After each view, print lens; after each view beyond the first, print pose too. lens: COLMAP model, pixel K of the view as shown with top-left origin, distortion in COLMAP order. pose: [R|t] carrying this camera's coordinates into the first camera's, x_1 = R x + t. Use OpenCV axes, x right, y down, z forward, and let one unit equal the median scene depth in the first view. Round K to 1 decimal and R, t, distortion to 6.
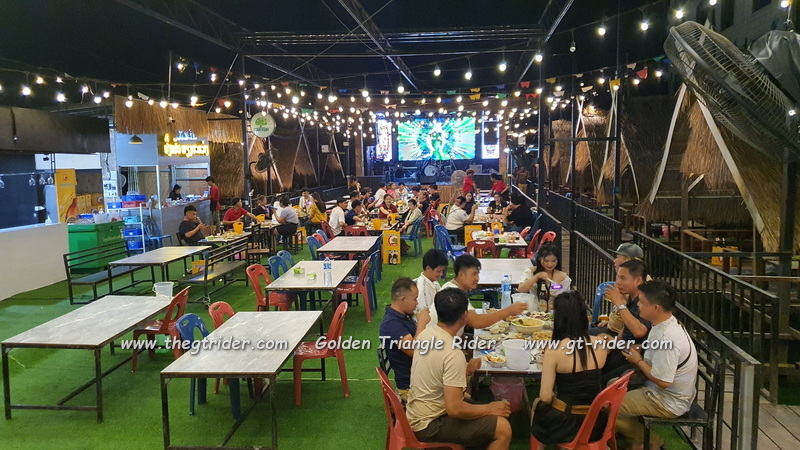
lens RADIAL K [[652.0, 0, 400.3], [0, 652.0, 225.5], [0, 0, 1]] dist [0.011952, -0.005845]
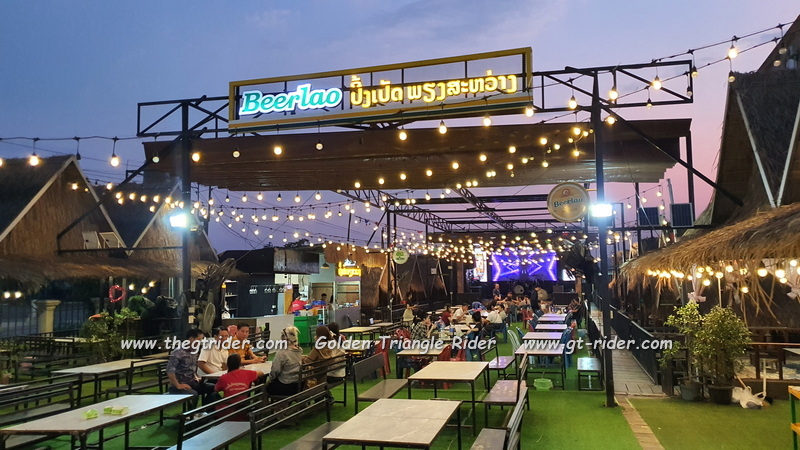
lens RADIAL K [[652.0, 0, 402.3], [0, 652.0, 226.0], [0, 0, 1]] dist [0.011952, -0.005845]
pose [[0.989917, -0.004691, -0.141574, 0.005972], [-0.021477, 0.982926, -0.182744, 0.035730], [0.140014, 0.183942, 0.972914, -0.323832]]
